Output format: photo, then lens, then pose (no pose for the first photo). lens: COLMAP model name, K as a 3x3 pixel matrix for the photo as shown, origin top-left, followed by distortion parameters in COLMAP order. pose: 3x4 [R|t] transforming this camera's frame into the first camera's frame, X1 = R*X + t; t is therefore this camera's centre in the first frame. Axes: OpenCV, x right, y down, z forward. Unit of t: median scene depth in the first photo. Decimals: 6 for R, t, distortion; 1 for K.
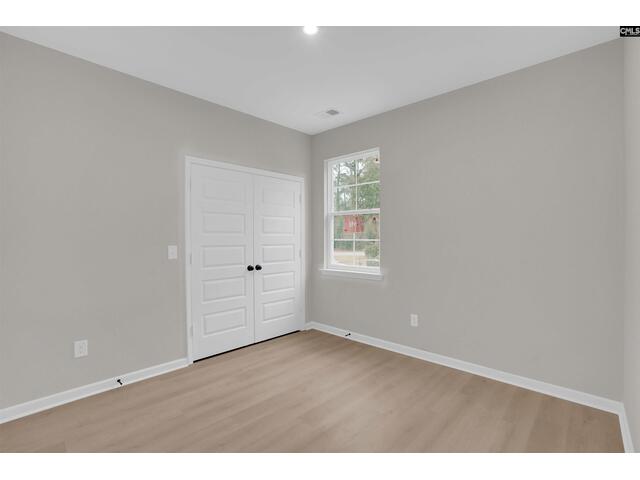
lens RADIAL K [[297.5, 0, 323.2], [0, 297.5, 235.7], [0, 0, 1]] dist [-0.083326, 0.038150]
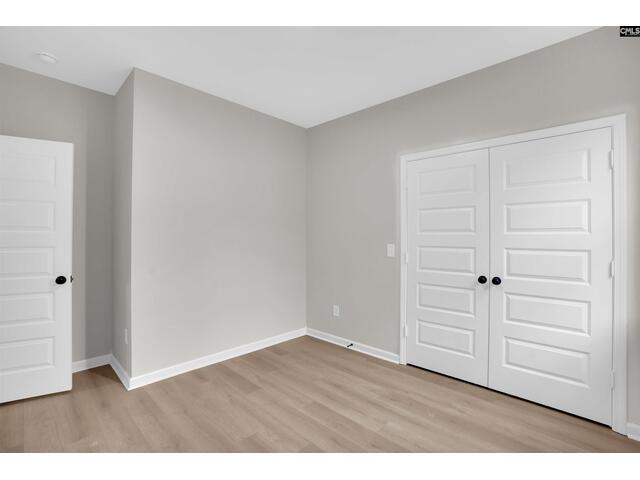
lens RADIAL K [[297.5, 0, 323.2], [0, 297.5, 235.7], [0, 0, 1]] dist [-0.083326, 0.038150]
pose [[0.005548, -0.004149, -0.999976, 0.543879], [-0.003225, 0.999986, -0.004167, 0.008271], [0.999979, 0.003248, 0.005534, 0.722650]]
